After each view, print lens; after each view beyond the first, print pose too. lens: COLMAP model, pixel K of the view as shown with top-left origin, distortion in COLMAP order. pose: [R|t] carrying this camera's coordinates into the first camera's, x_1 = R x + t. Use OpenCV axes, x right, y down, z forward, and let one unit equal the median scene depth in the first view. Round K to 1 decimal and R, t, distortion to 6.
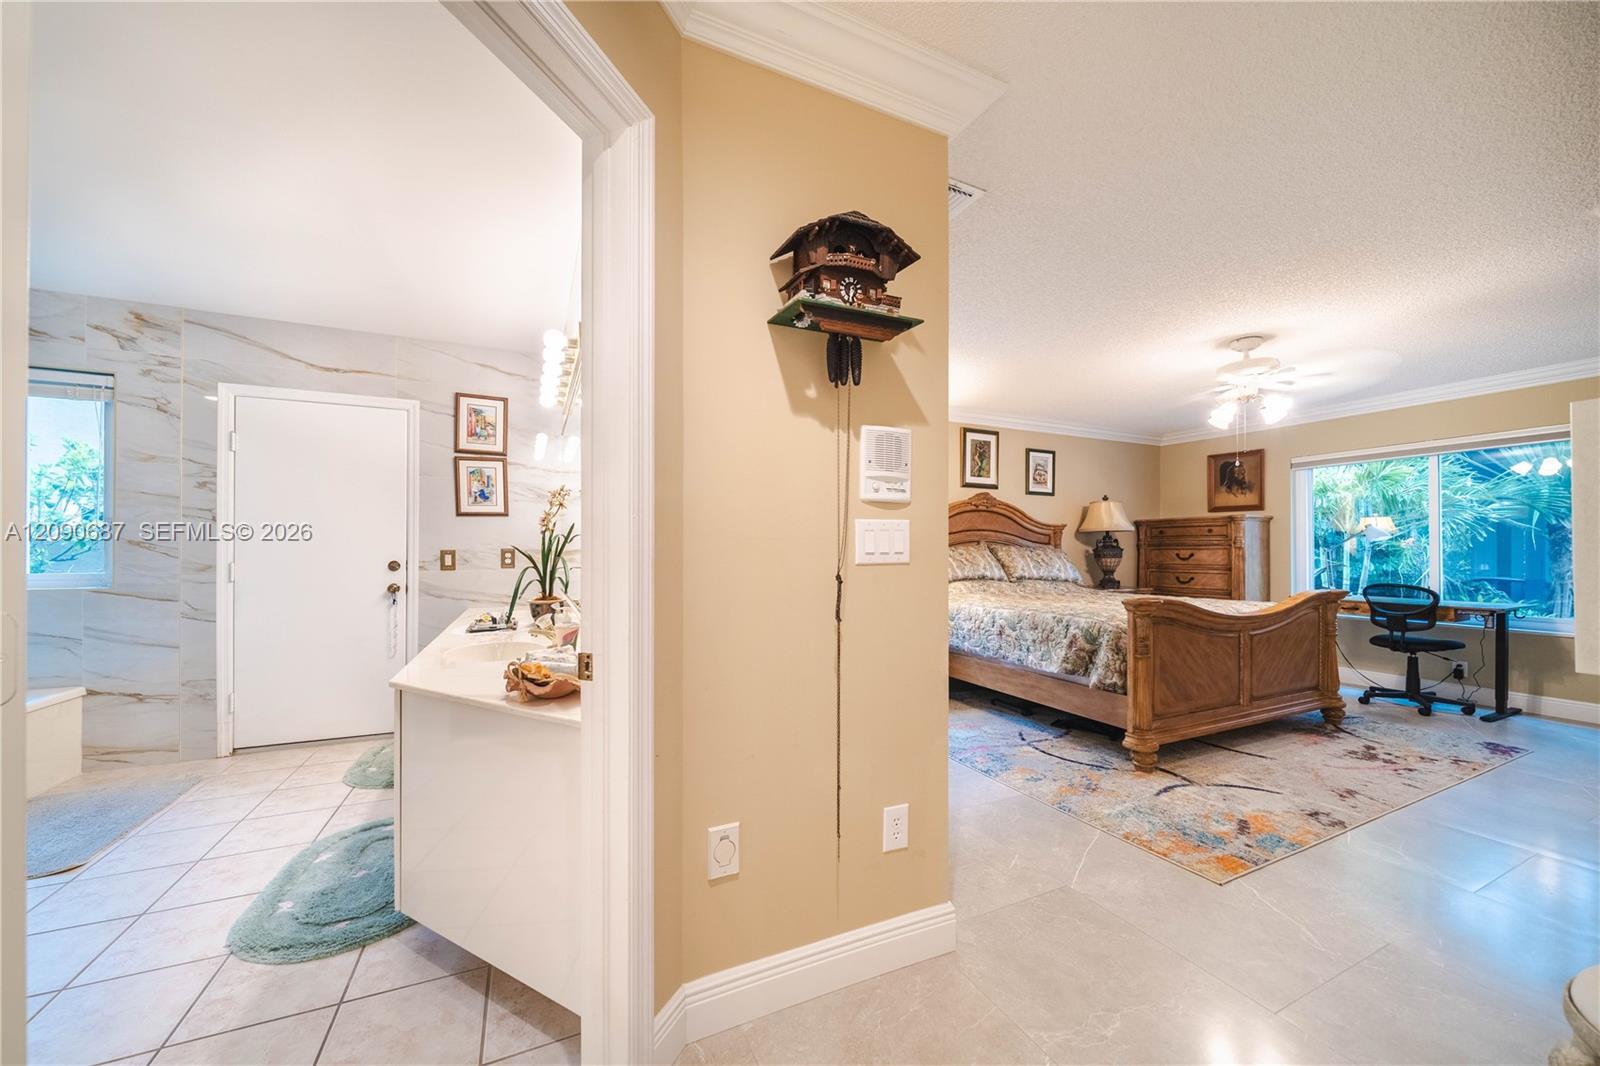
lens RADIAL K [[529.4, 0, 754.6], [0, 529.4, 543.1], [0, 0, 1]] dist [-0.005488, -0.000073]
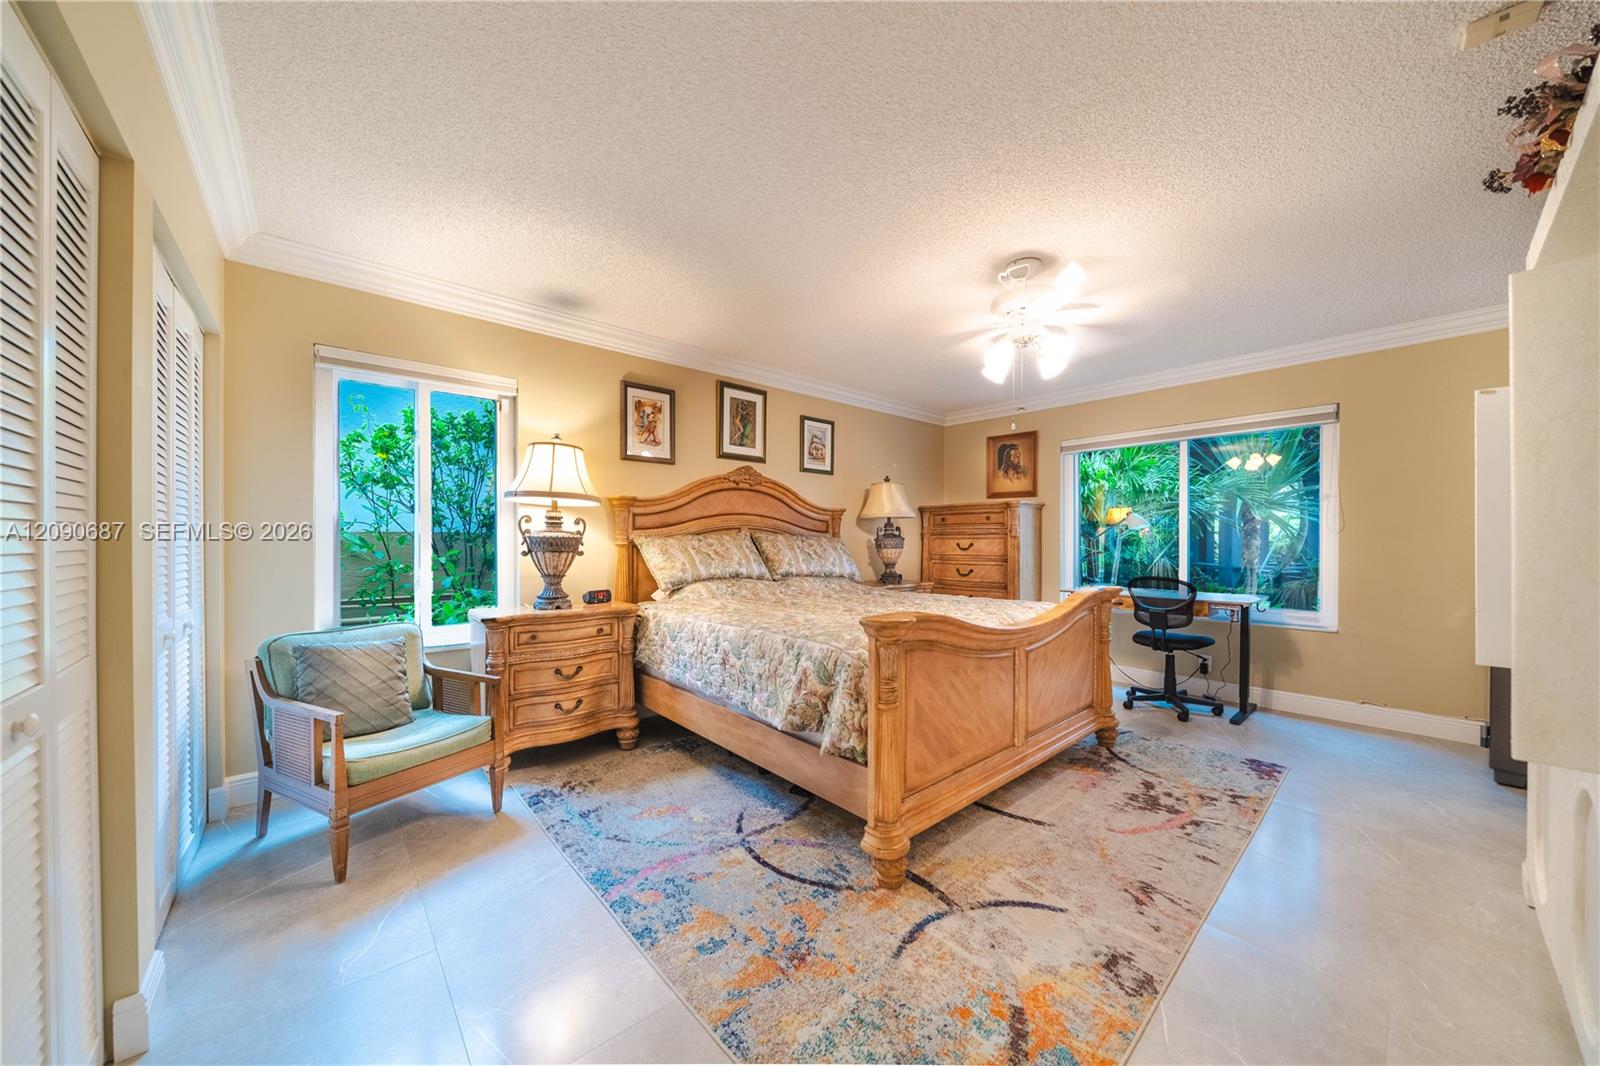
lens RADIAL K [[539.2, 0, 748.9], [0, 539.2, 537.7], [0, 0, 1]] dist [-0.000195, -0.000023]
pose [[0.959556, -0.000319, 0.281516, 0.299547], [-0.002418, 0.999953, 0.009374, 0.003859], [-0.281506, -0.009675, 0.959511, 0.325294]]
